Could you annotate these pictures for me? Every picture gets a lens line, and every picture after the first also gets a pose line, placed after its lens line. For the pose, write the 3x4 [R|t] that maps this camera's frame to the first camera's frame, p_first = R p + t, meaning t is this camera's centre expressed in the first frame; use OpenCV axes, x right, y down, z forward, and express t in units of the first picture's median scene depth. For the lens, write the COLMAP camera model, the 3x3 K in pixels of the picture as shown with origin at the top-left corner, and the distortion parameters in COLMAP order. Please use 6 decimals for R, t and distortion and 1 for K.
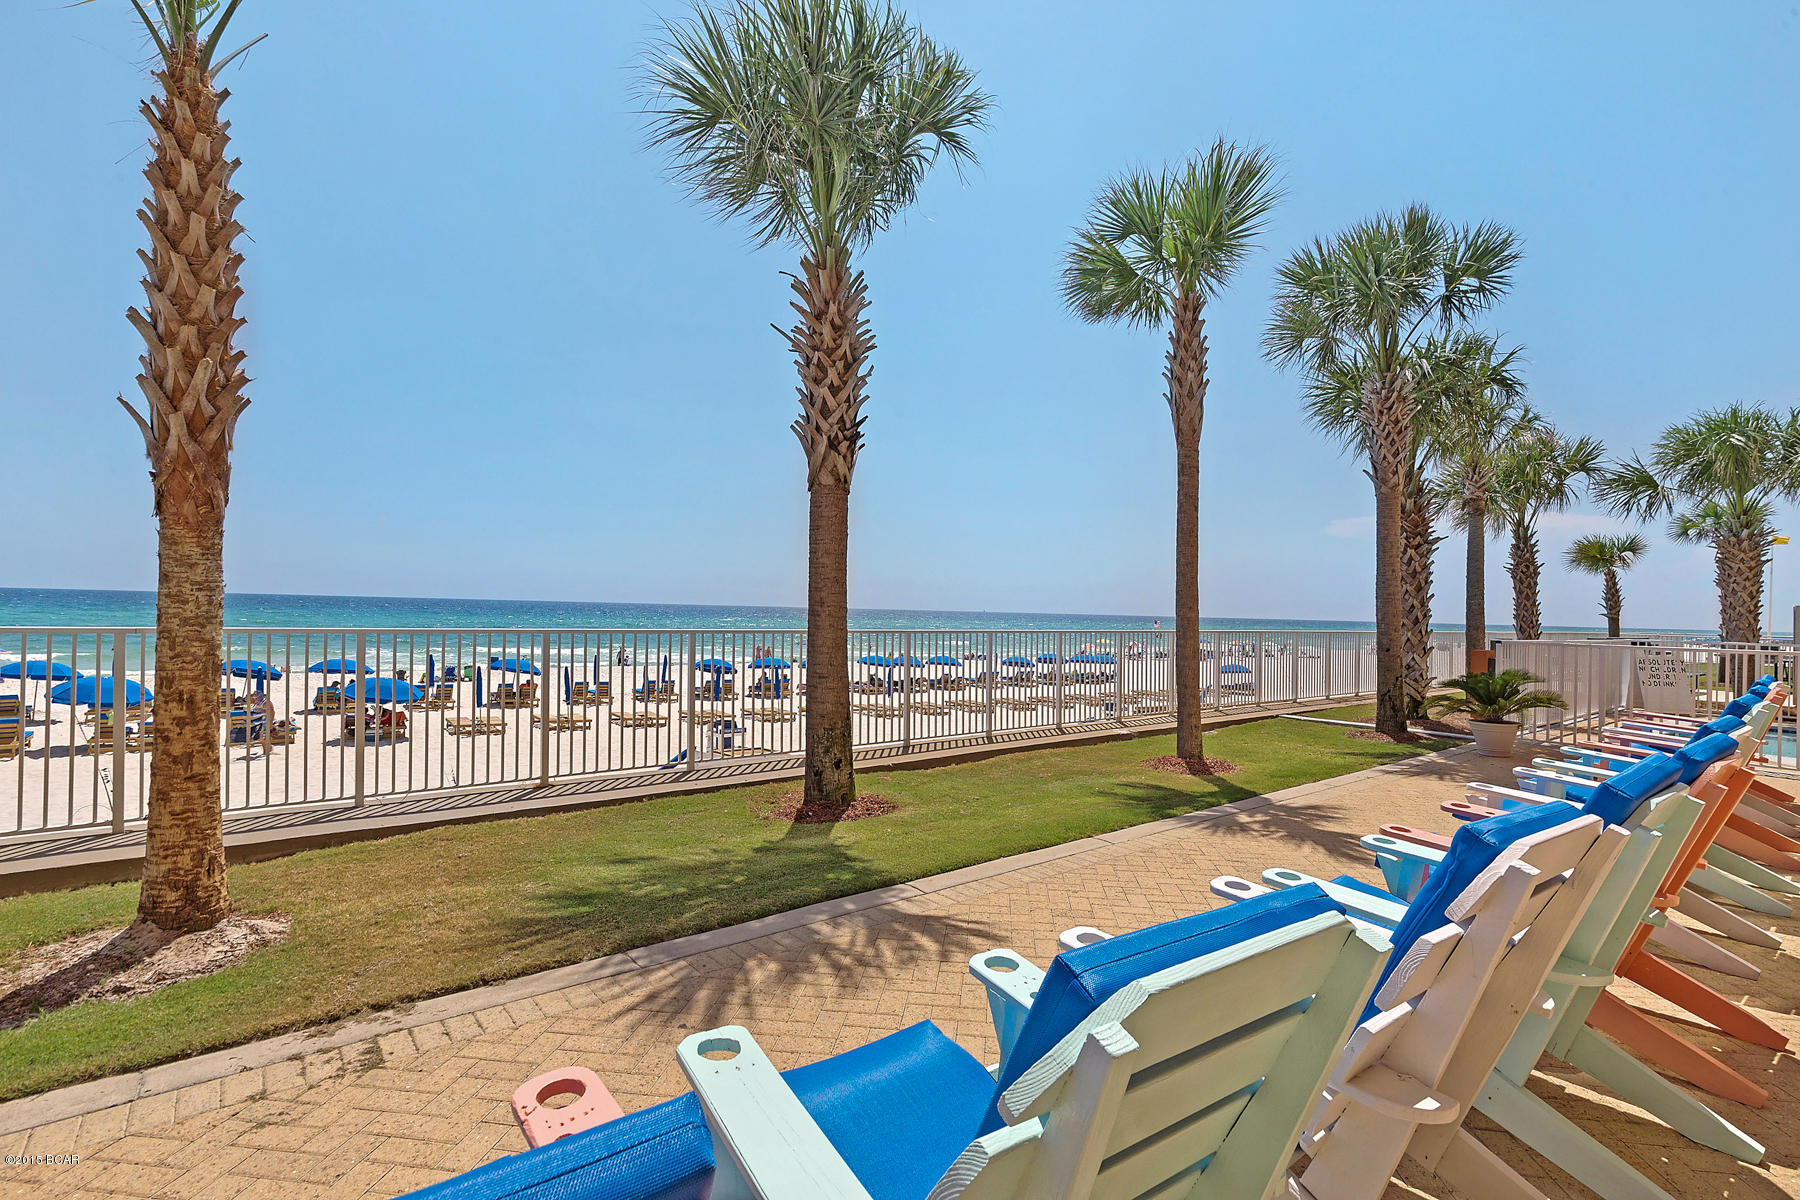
lens RADIAL K [[858.5, 0, 900.0], [0, 858.5, 600.0], [0, 0, 1]] dist [-0.001312, -0.000104]
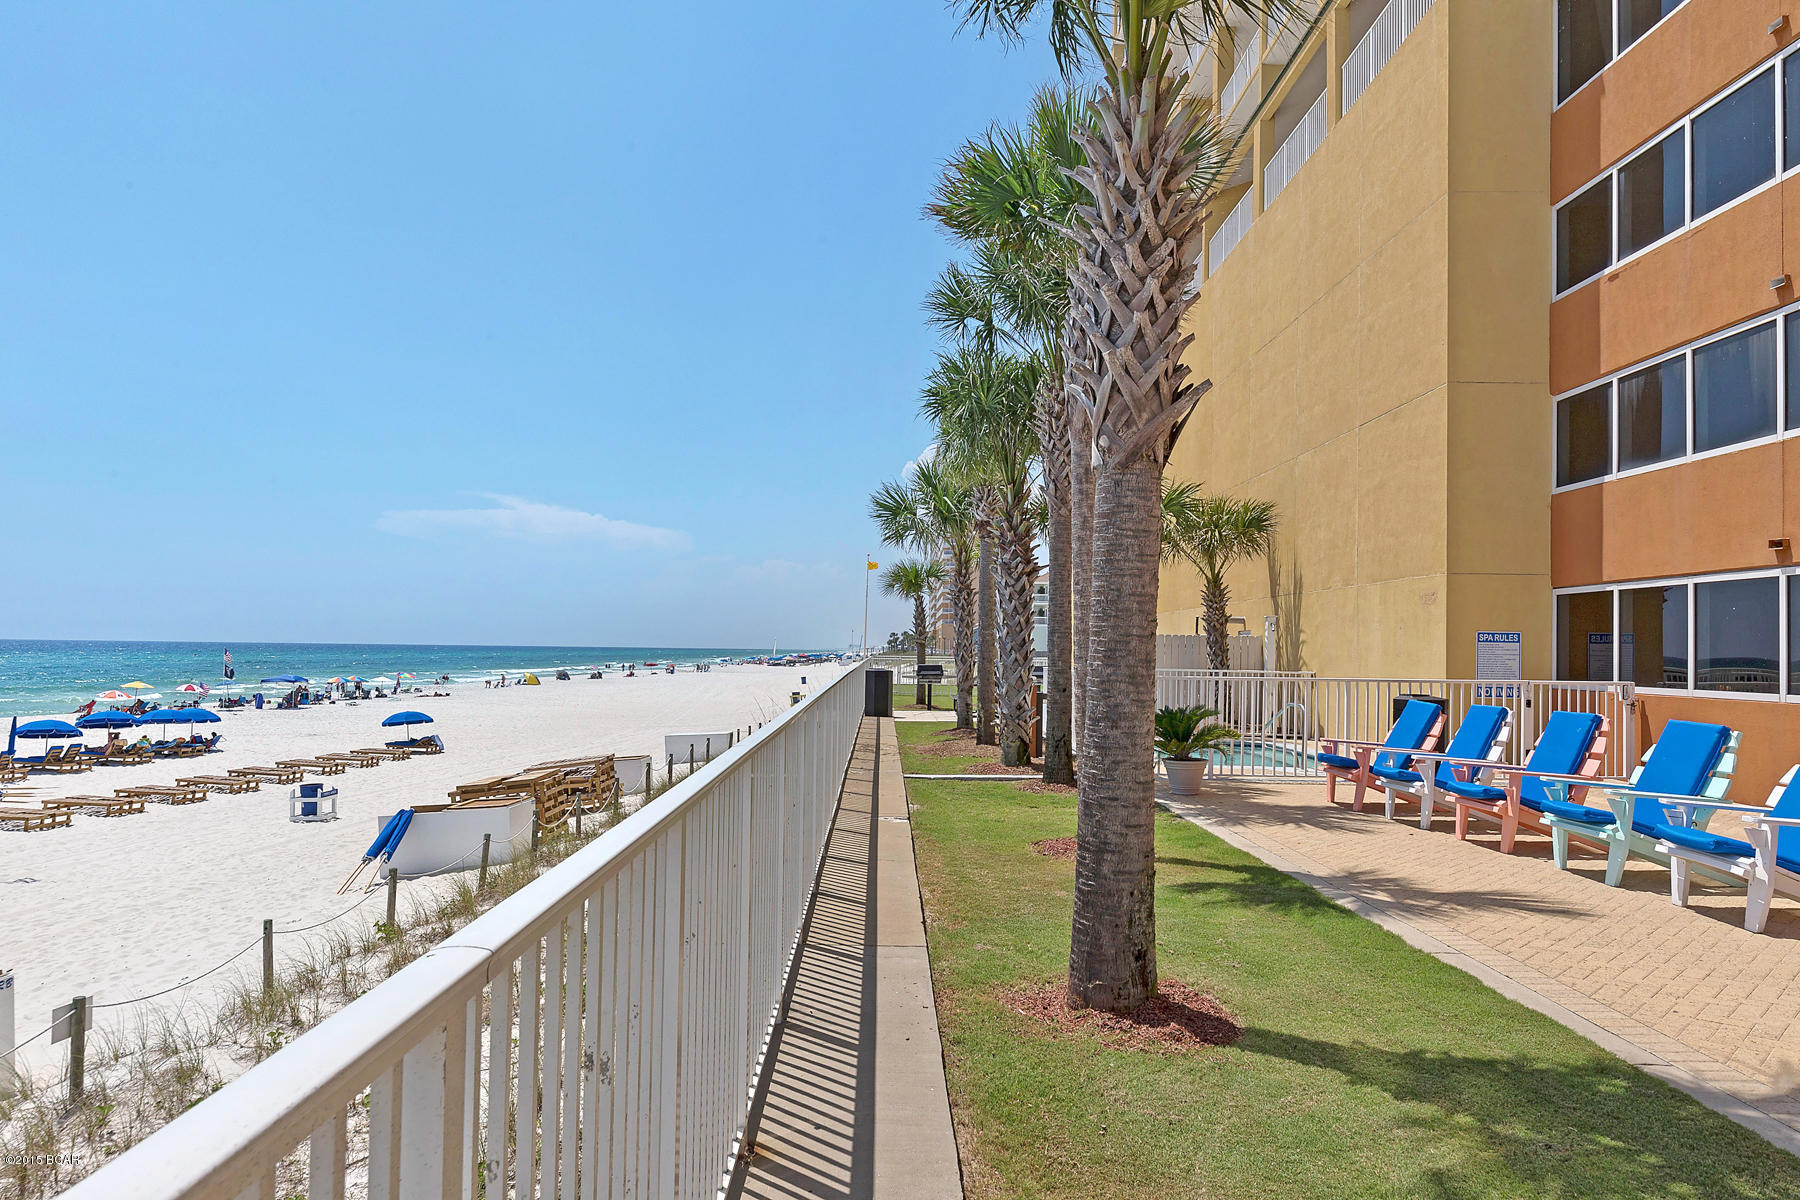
lens RADIAL K [[1176.6, 0, 900.0], [0, 1176.6, 600.0], [0, 0, 1]] dist [0.006770, 0.002710]
pose [[0.581326, 0.021775, 0.813379, -0.525605], [-0.013558, 0.999762, -0.017075, -0.012053], [-0.813558, -0.001101, 0.581483, 0.426685]]
